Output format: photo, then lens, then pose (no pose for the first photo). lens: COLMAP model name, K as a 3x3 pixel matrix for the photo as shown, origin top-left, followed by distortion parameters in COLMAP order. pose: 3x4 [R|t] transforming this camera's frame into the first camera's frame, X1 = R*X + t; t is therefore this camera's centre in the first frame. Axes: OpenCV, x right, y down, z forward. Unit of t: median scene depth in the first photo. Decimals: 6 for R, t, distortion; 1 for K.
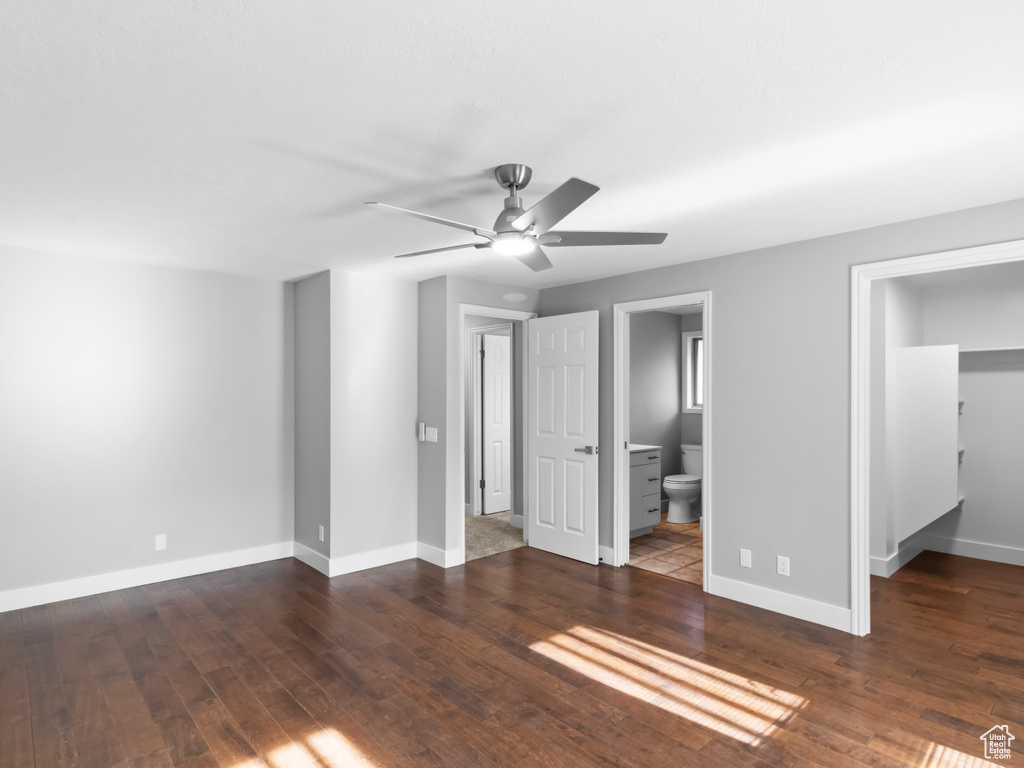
lens RADIAL K [[553.5, 0, 515.9], [0, 553.5, 387.0], [0, 0, 1]] dist [0.000088, 0.001286]
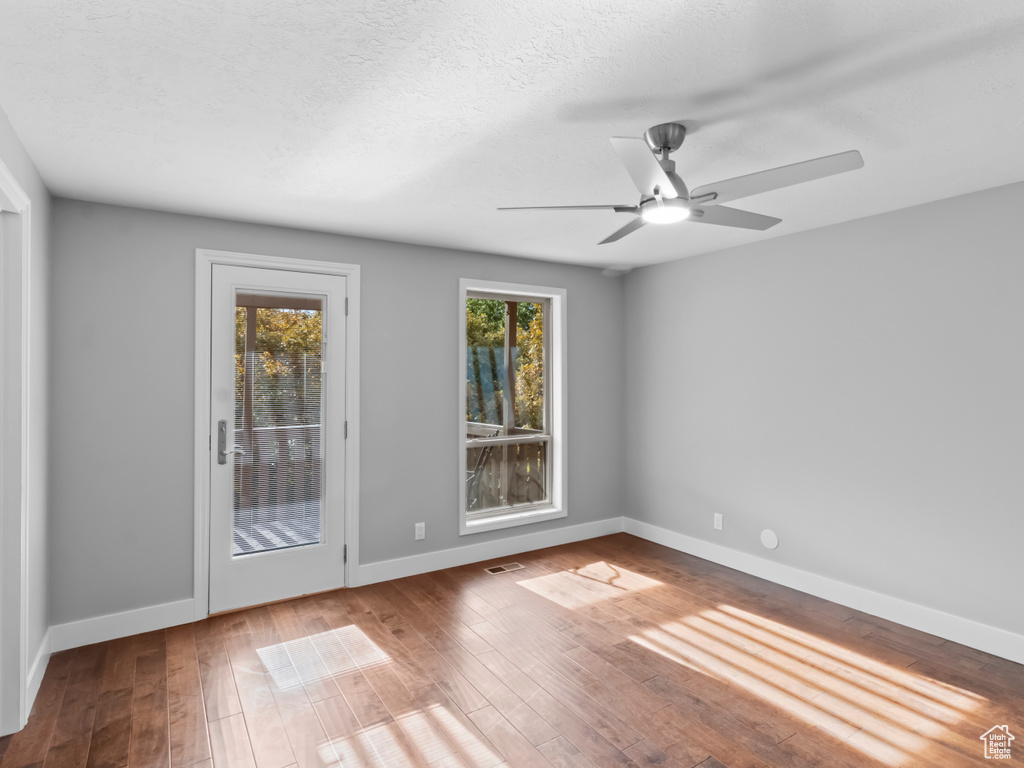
lens RADIAL K [[553.5, 0, 513.3], [0, 553.5, 383.9], [0, 0, 1]] dist [0.000088, 0.001286]
pose [[-0.984418, 0.007384, 0.175692, 0.051085], [0.005914, 0.999943, -0.008889, 0.017122], [-0.175748, -0.007712, -0.984405, 1.162217]]
